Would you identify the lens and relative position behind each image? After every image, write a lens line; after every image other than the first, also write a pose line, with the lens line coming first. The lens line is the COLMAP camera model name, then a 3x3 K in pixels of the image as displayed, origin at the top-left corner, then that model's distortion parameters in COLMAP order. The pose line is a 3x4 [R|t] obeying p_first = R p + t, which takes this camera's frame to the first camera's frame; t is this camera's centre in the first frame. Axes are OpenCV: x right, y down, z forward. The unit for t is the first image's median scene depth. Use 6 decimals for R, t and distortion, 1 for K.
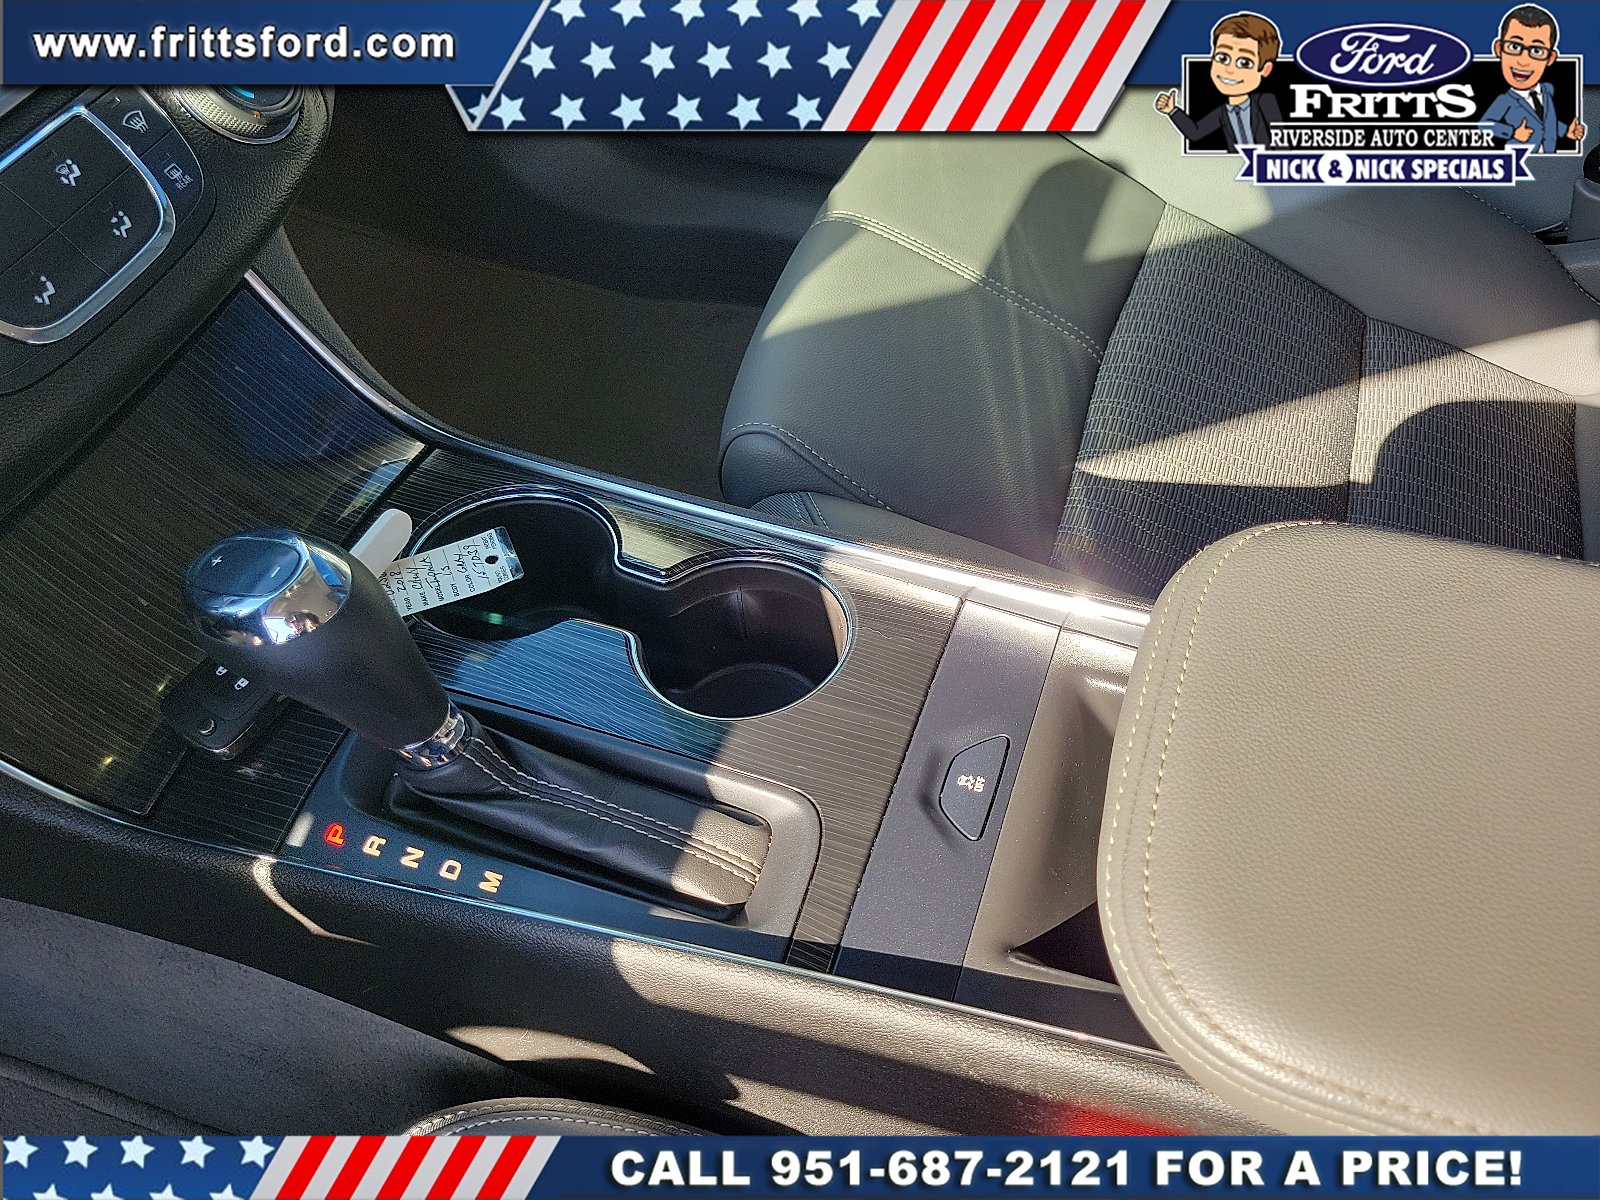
lens RADIAL K [[1243.0, 0, 800.4], [0, 1243.0, 607.7], [0, 0, 1]] dist [0.011895, -0.005291]
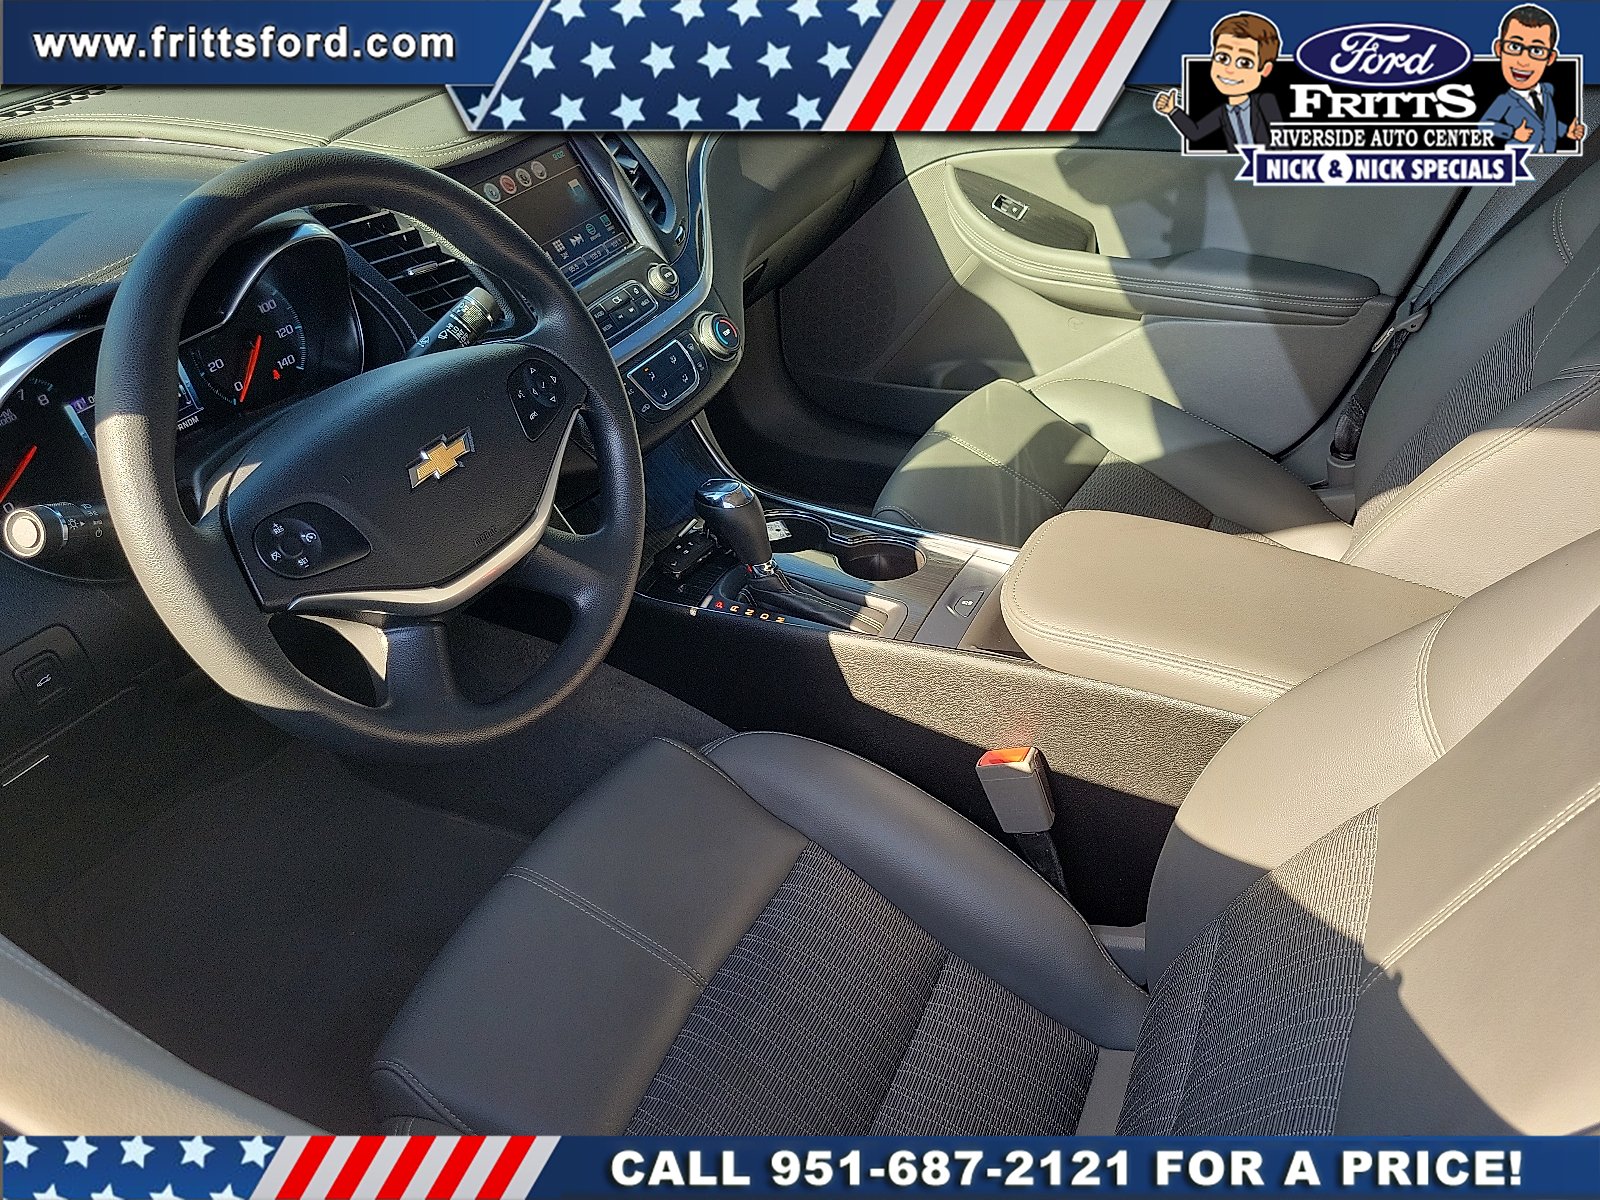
lens RADIAL K [[1243.0, 0, 802.4], [0, 1243.0, 611.1], [0, 0, 1]] dist [0.011895, -0.005291]
pose [[0.992291, 0.093603, -0.081221, 0.007895], [-0.111853, 0.958629, -0.261762, 0.866187], [0.053359, 0.268829, 0.961709, -1.492317]]
